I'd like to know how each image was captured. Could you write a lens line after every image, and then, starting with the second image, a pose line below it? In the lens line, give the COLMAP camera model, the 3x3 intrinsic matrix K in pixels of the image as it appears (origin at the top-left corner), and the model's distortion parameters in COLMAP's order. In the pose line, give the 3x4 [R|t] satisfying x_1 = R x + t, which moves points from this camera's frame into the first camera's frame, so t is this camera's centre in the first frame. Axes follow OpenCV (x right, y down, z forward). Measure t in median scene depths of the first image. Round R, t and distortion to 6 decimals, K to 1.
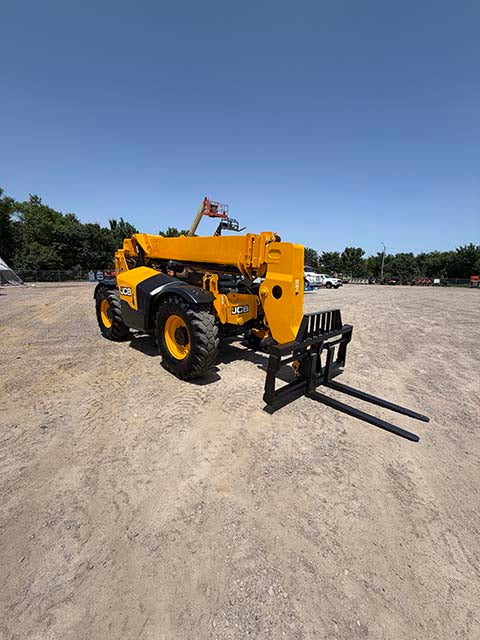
lens RADIAL K [[256.6, 0, 240.5], [0, 256.6, 317.0], [0, 0, 1]] dist [0.000799, 0.000201]
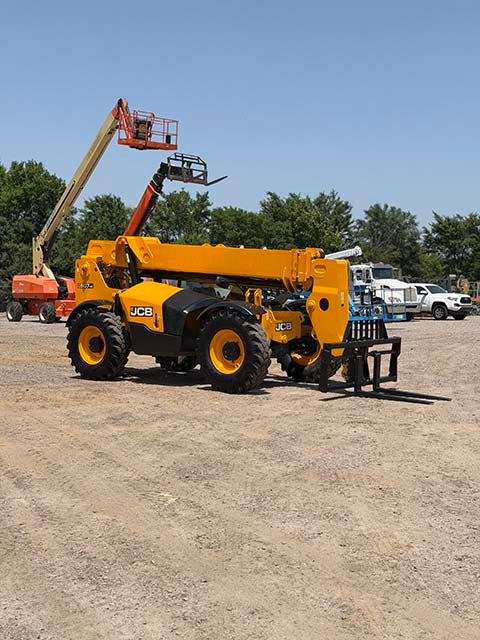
lens RADIAL K [[911.5, 0, 240.0], [0, 911.5, 320.0], [0, 0, 1]] dist [0.136501, 0.018967]
pose [[0.996477, -0.024000, 0.080358, -0.411479], [0.034167, 0.991232, -0.127638, 0.352631], [-0.076590, 0.129934, 0.988560, -2.178319]]
